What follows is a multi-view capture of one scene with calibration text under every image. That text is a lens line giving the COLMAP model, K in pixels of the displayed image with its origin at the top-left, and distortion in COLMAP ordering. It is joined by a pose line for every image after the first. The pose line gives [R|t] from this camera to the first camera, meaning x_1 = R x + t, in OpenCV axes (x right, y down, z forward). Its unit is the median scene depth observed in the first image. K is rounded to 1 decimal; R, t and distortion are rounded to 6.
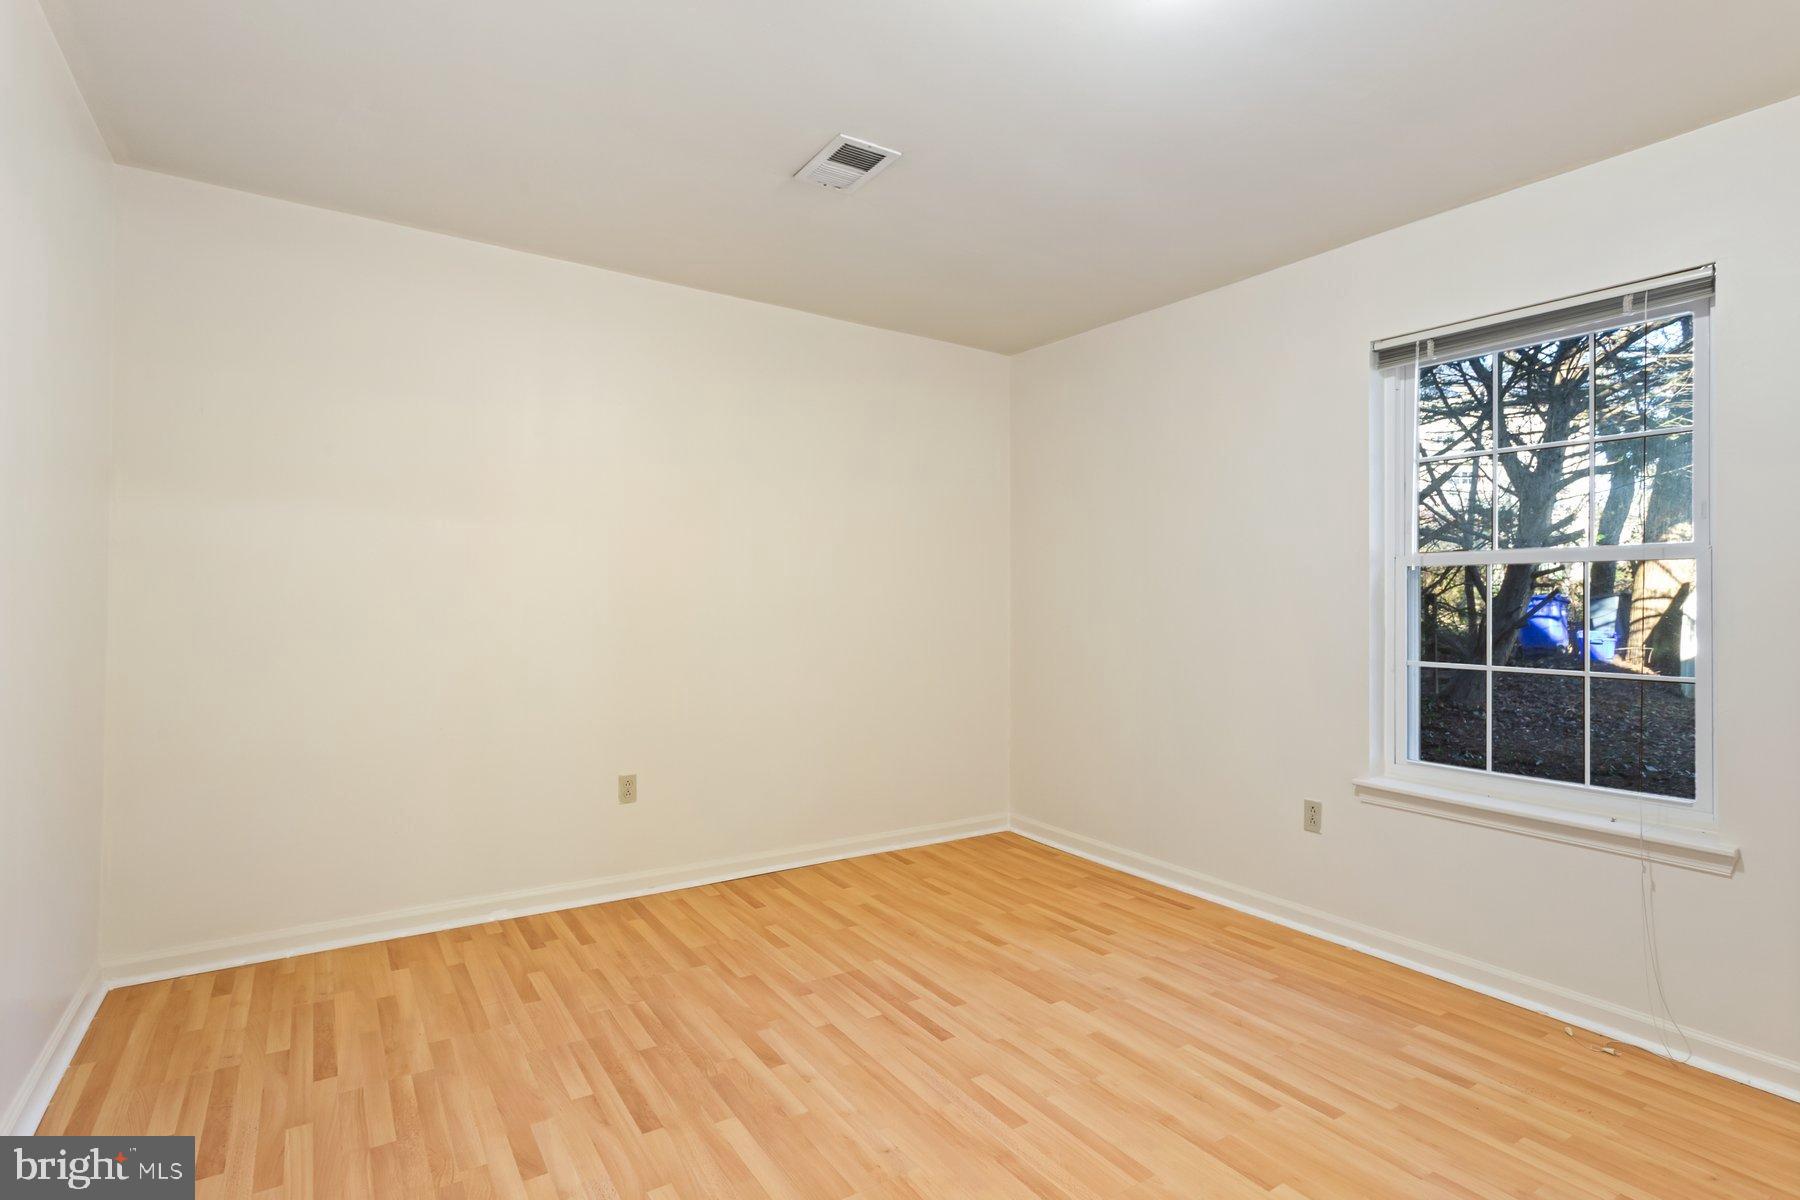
lens RADIAL K [[869.1, 0, 901.5], [0, 869.1, 609.6], [0, 0, 1]] dist [-0.001278, -0.000264]
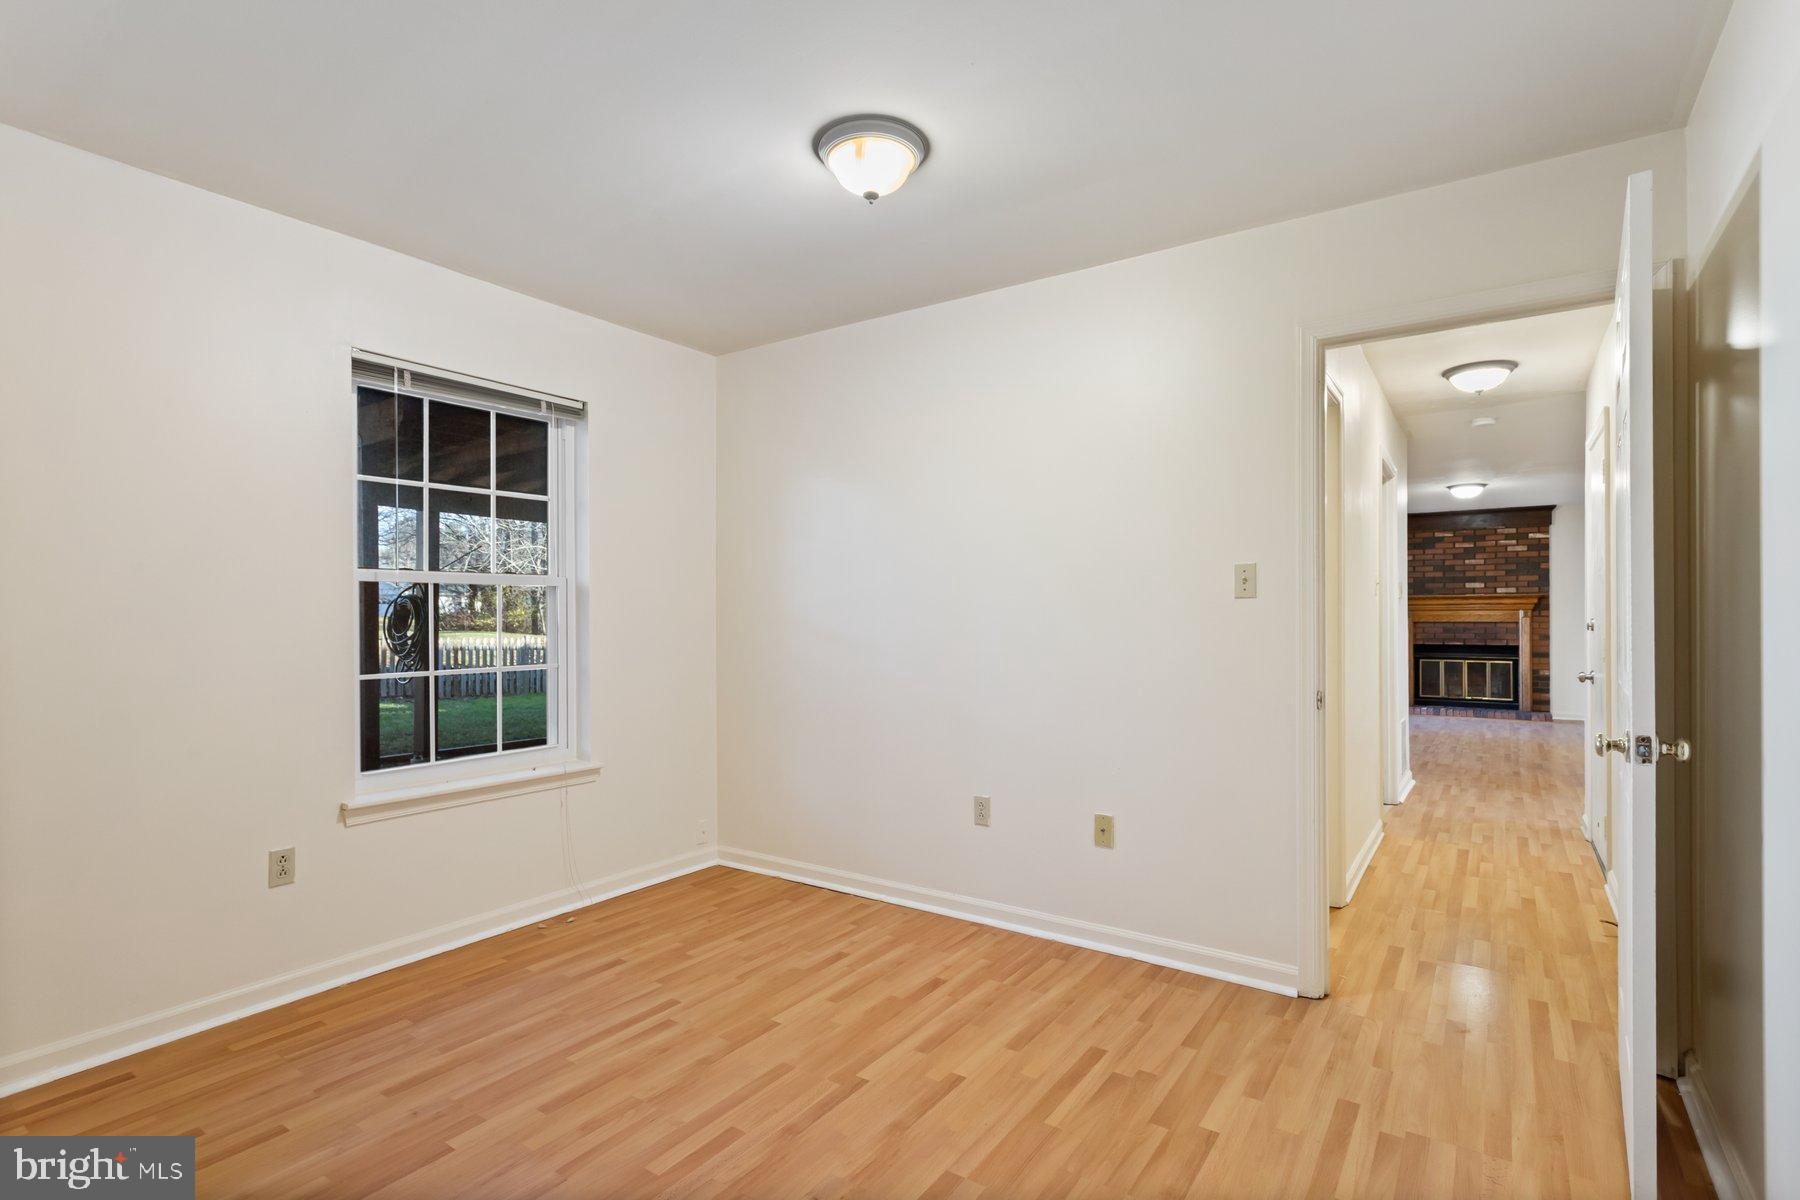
lens RADIAL K [[869.2, 0, 898.8], [0, 869.2, 631.4], [0, 0, 1]] dist [-0.000153, 0.000067]
pose [[-0.363471, -0.028932, 0.931156, -0.702718], [0.012452, 0.999277, 0.035909, -0.024297], [-0.931522, 0.024647, -0.362848, 0.952195]]
